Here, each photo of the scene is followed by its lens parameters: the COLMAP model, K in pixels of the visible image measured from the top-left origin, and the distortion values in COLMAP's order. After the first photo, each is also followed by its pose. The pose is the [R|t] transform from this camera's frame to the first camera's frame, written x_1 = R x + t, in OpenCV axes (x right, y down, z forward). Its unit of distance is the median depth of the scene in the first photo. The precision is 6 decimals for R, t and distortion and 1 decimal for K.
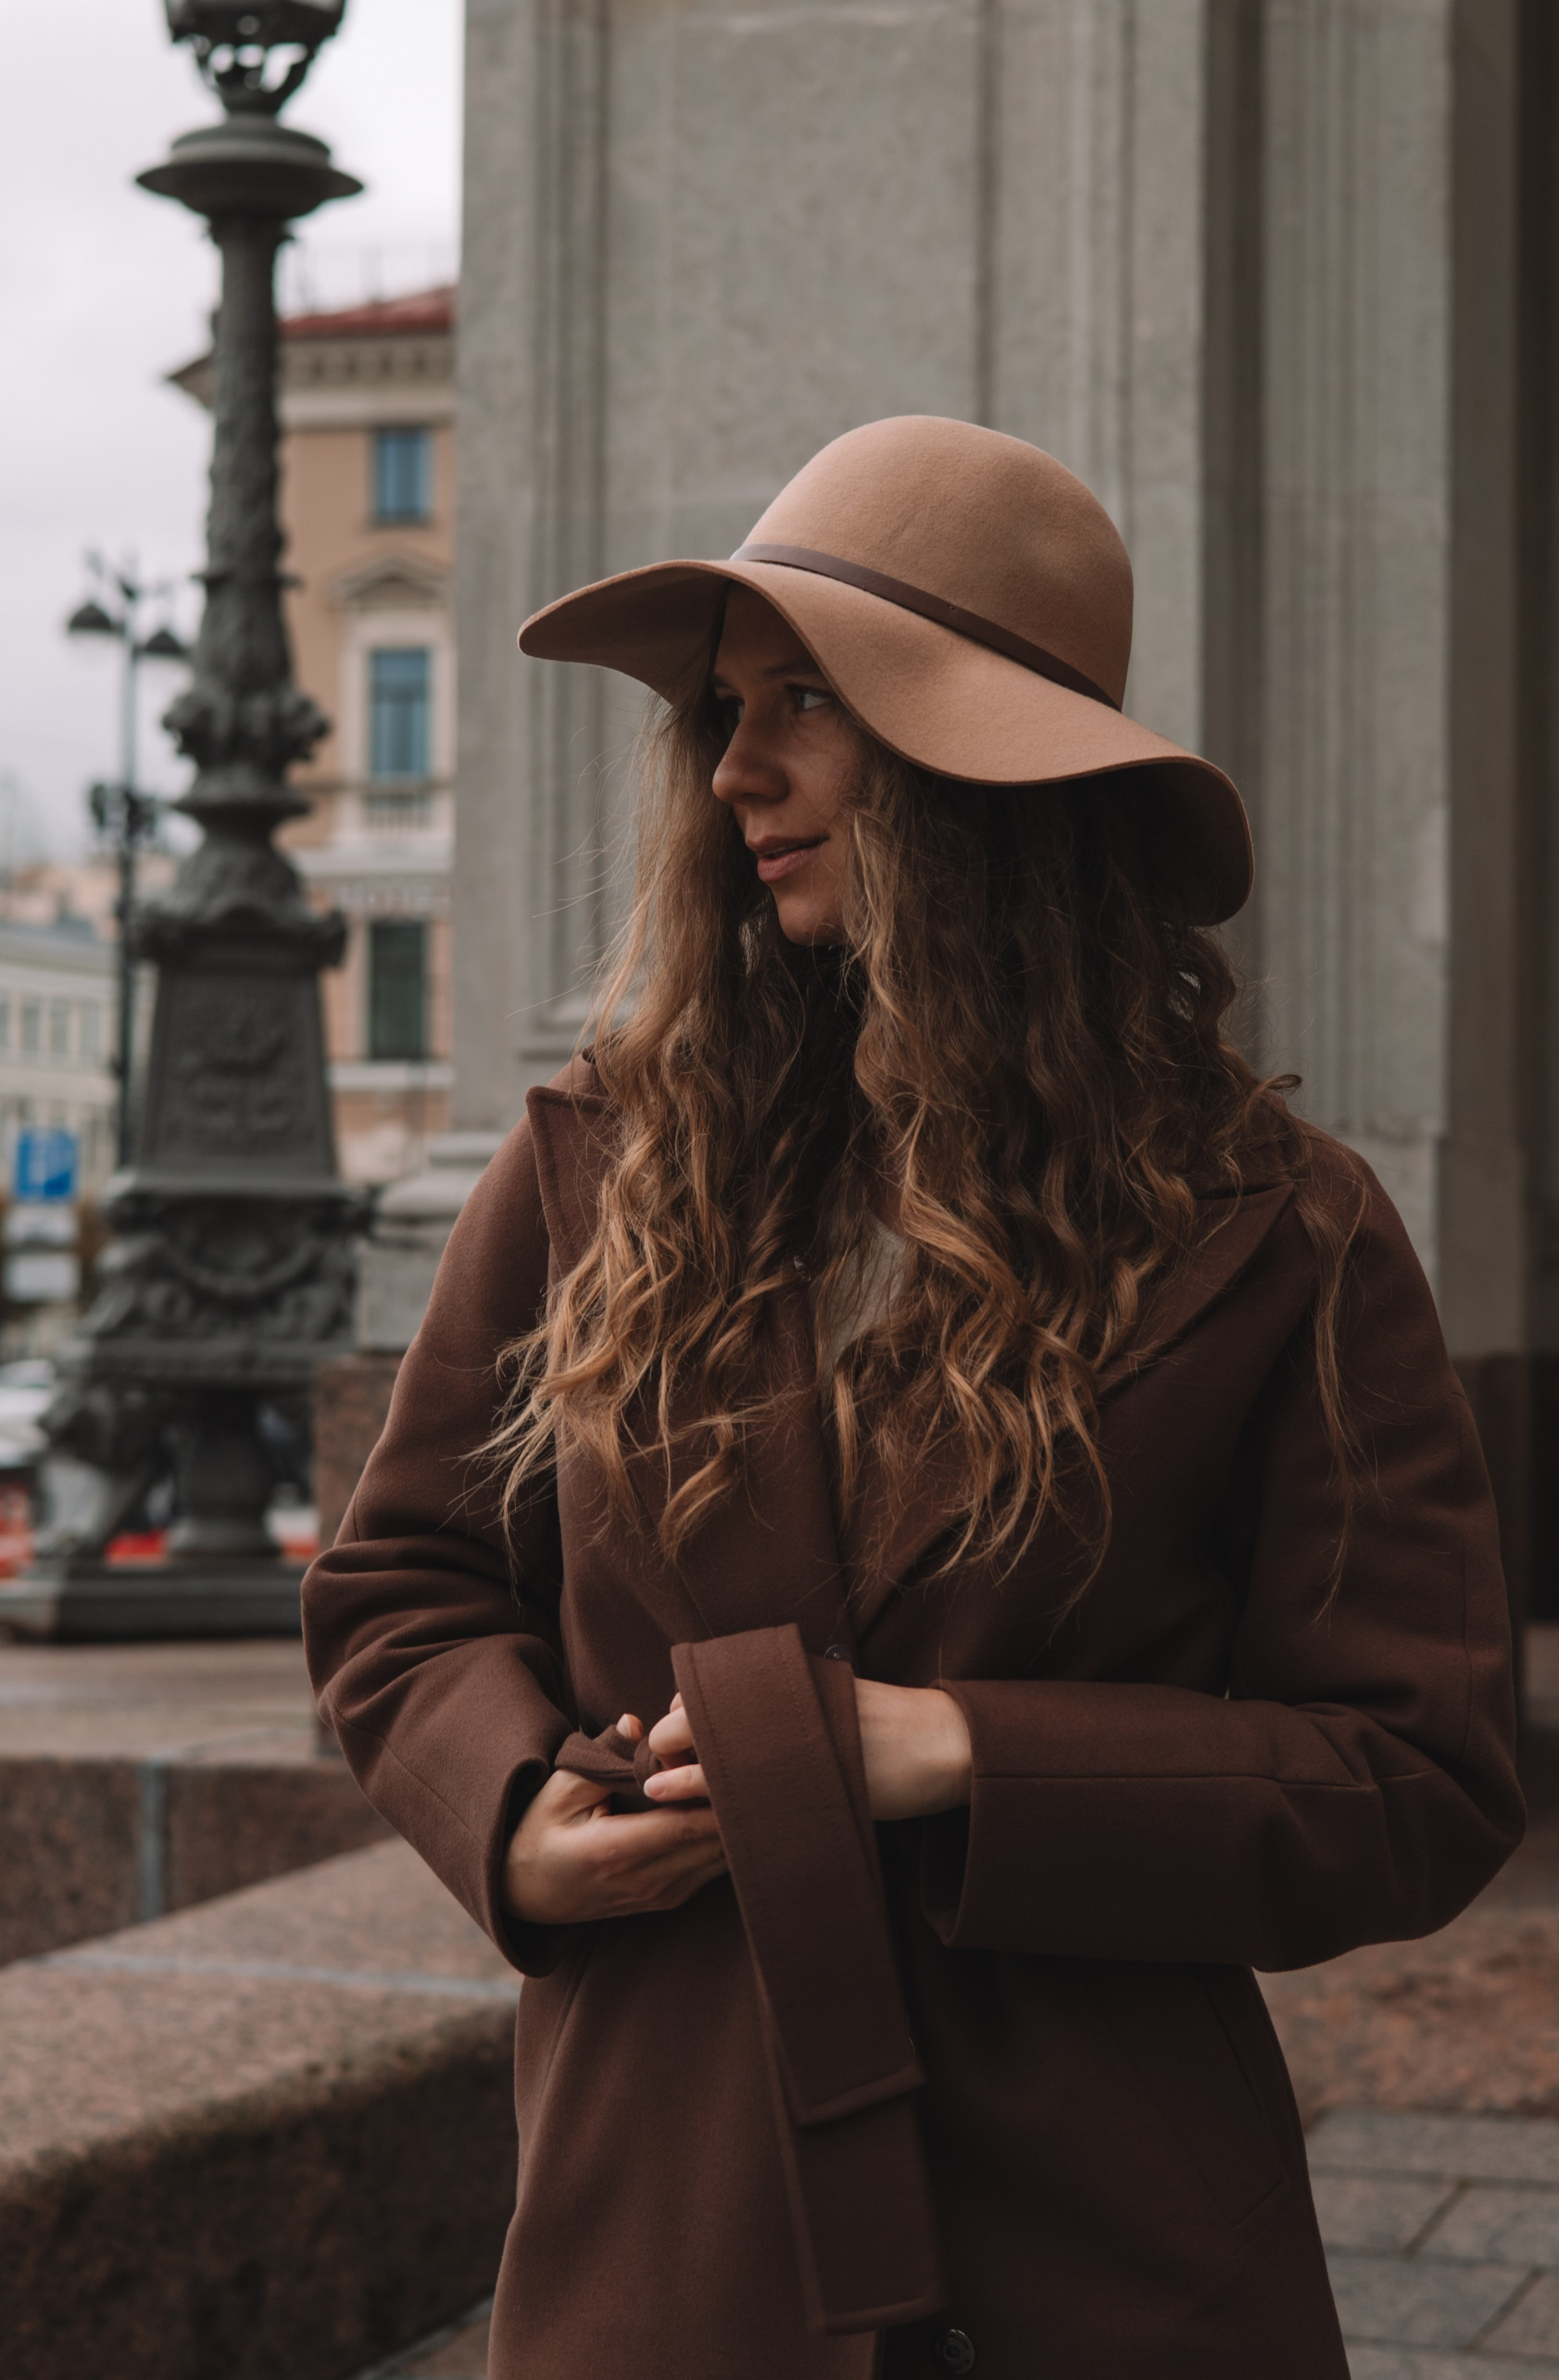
lens RADIAL K [[4970.9, 0, 890.3], [0, 4970.9, 1187.0], [0, 0, 1]] dist [0.022140, 0.100352]
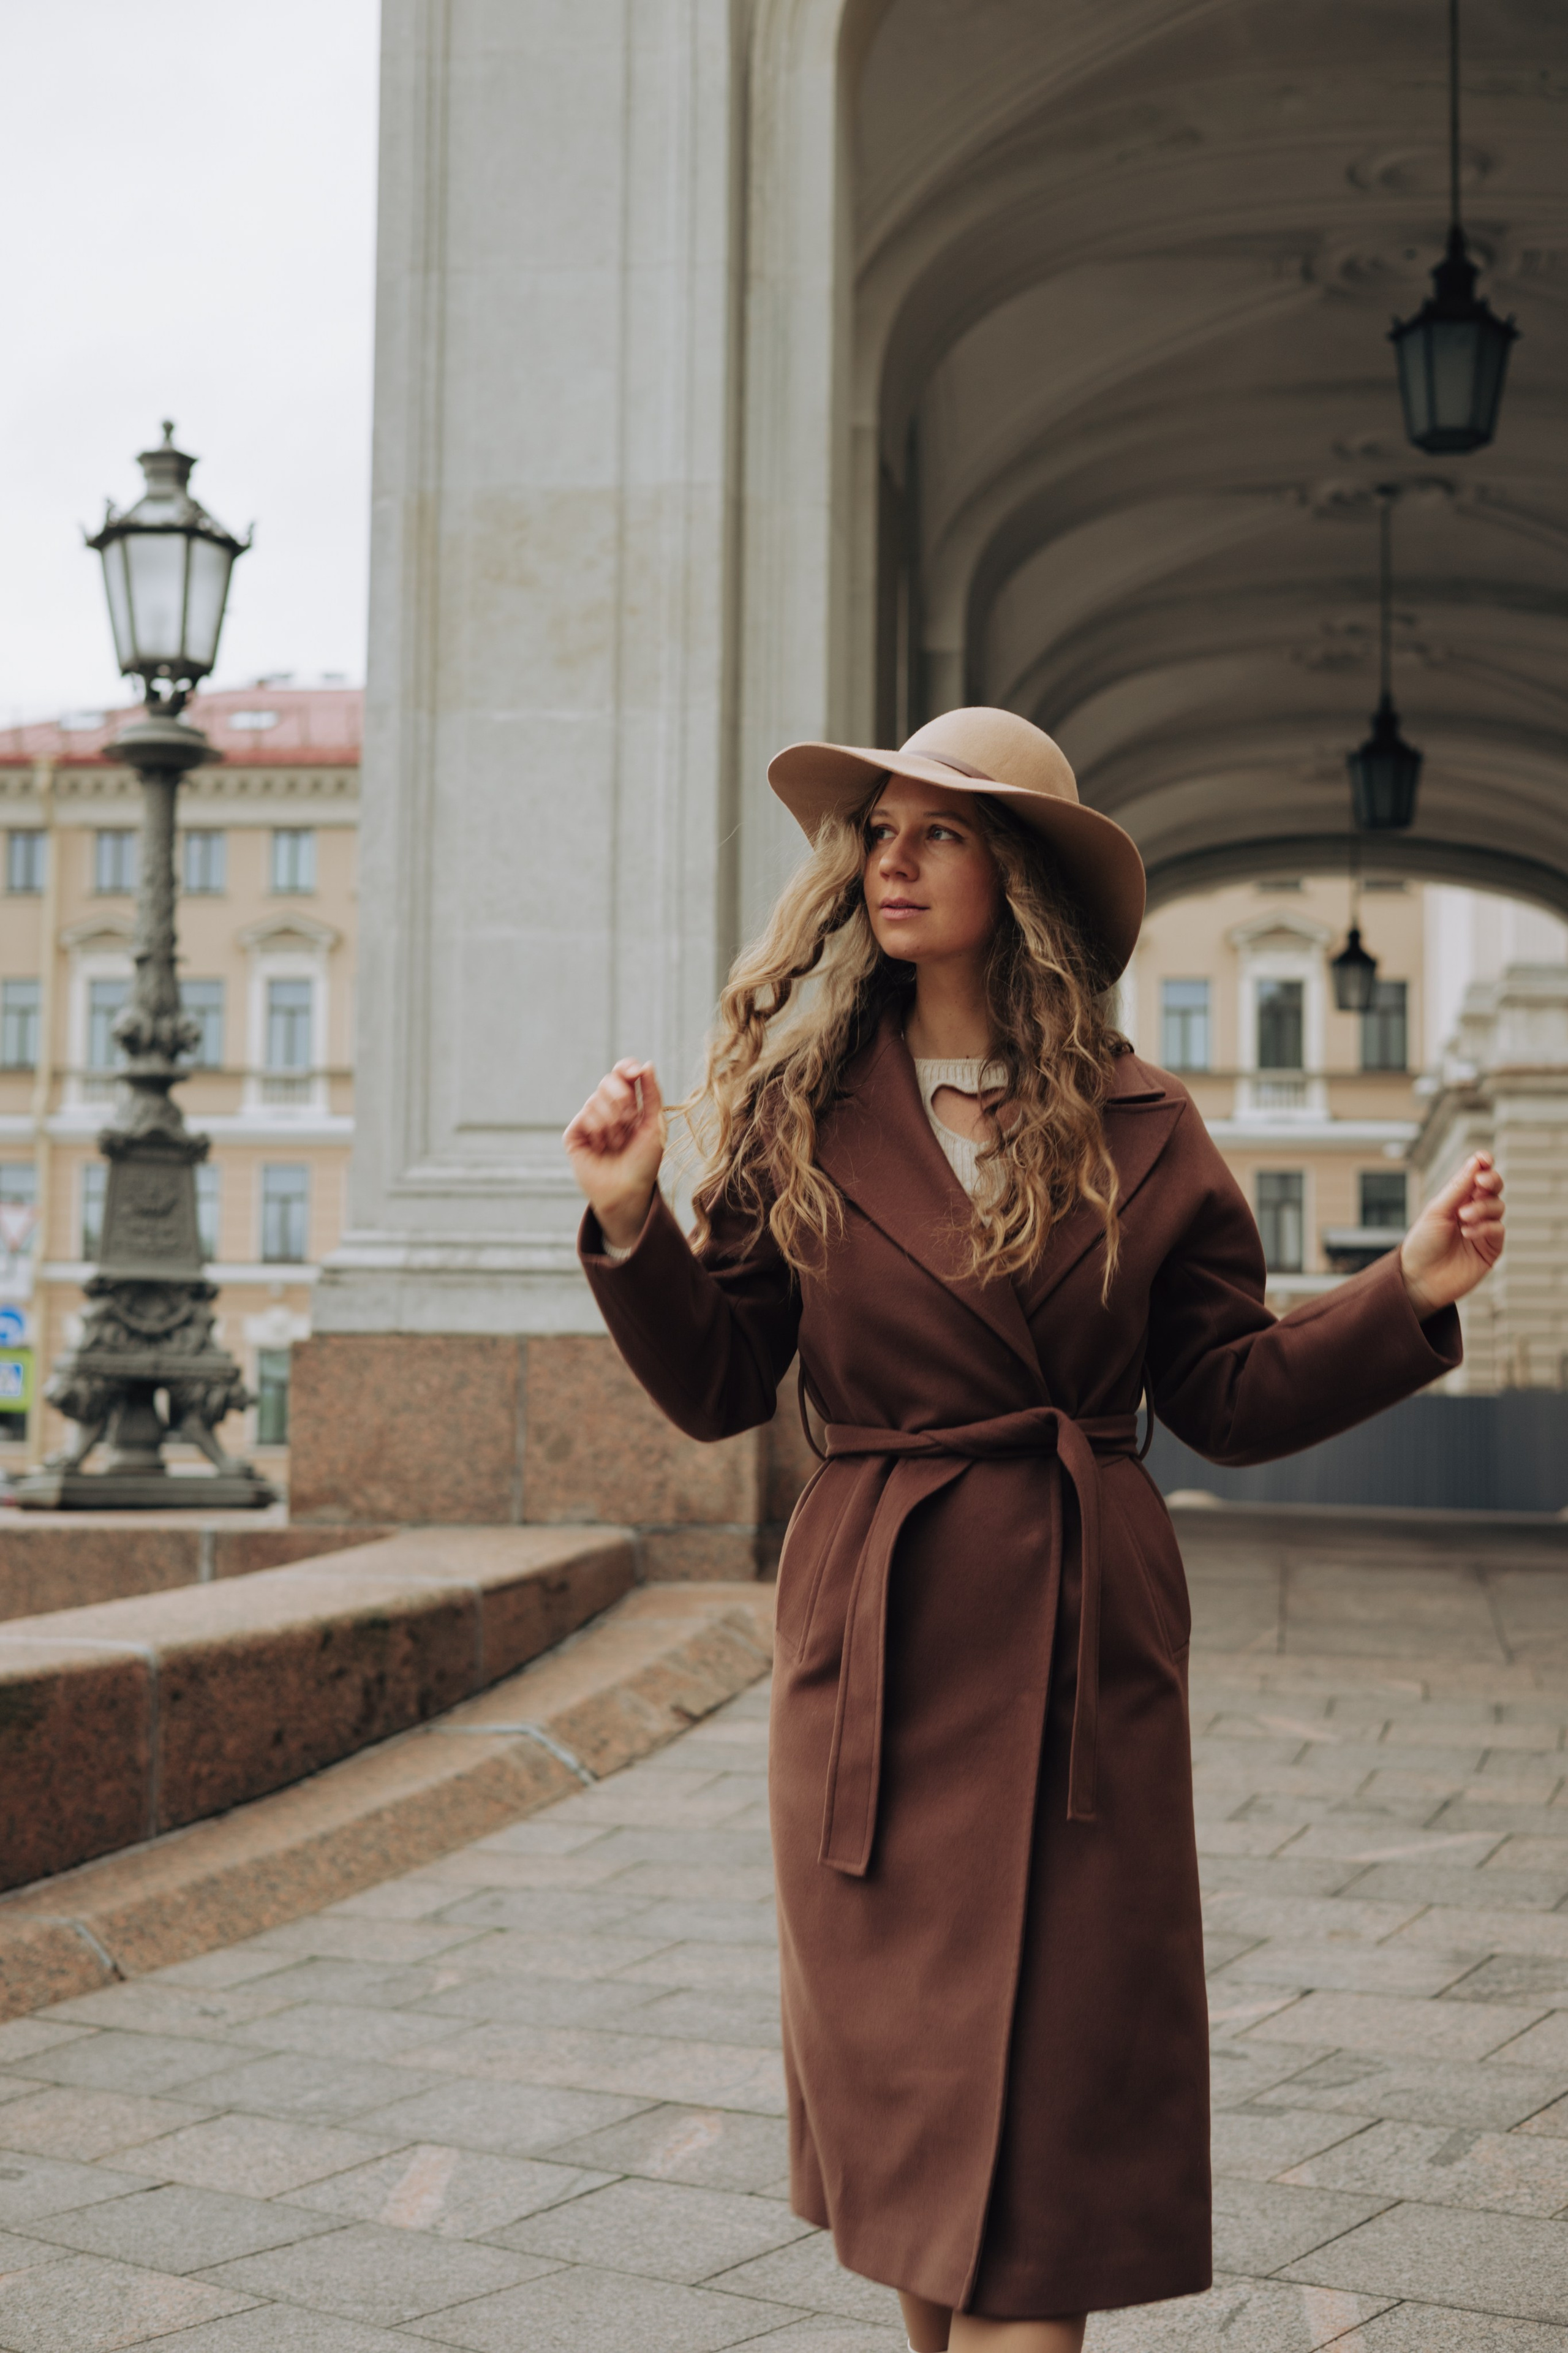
lens RADIAL K [[3488.8, 0, 784.0], [0, 3488.8, 1176.5], [0, 0, 1]] dist [0.036065, -0.214509]
pose [[0.986759, 0.018790, 0.161100, -0.146272], [-0.009857, 0.998378, -0.056073, 0.047260], [-0.161893, 0.053742, 0.985344, -0.487410]]
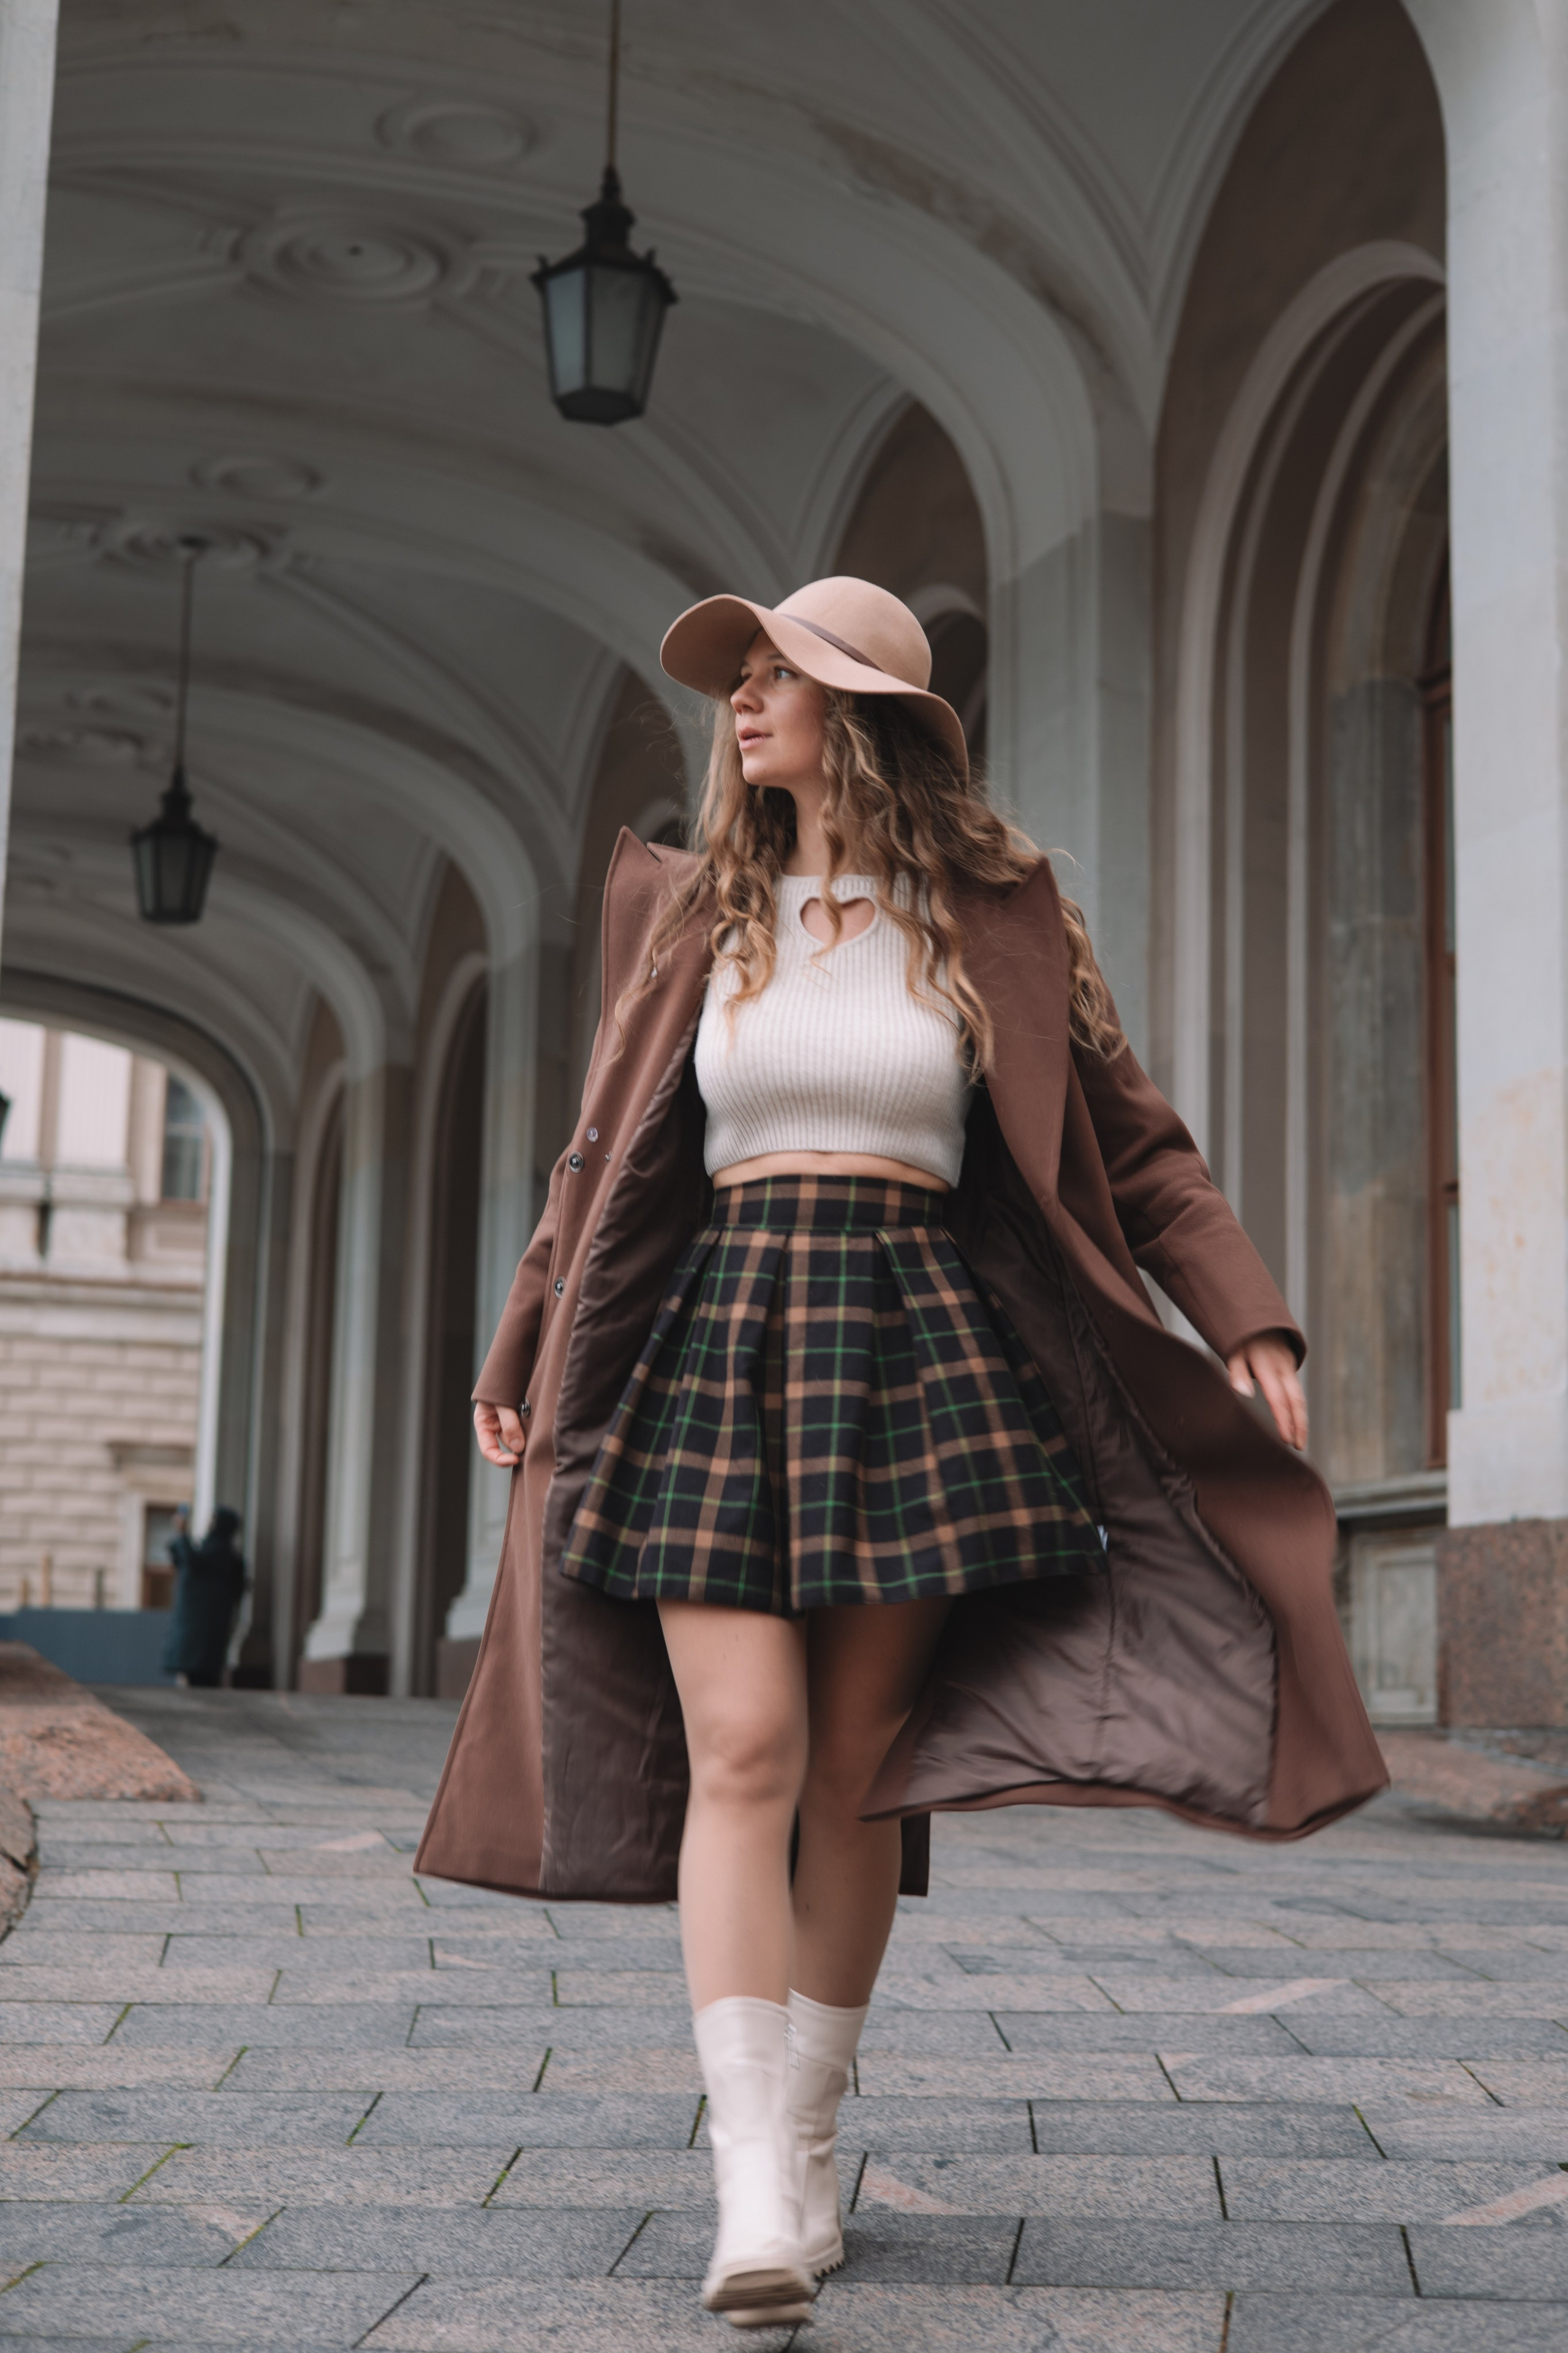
lens RADIAL K [[3661.4, 0, 754.2], [0, 3661.4, 1115.8], [0, 0, 1]] dist [0.024289, -0.121238]
pose [[0.800009, 0.119285, 0.588011, -0.382158], [-0.034374, 0.987540, -0.153569, 0.119428], [-0.599003, 0.102644, 0.794141, -0.094704]]
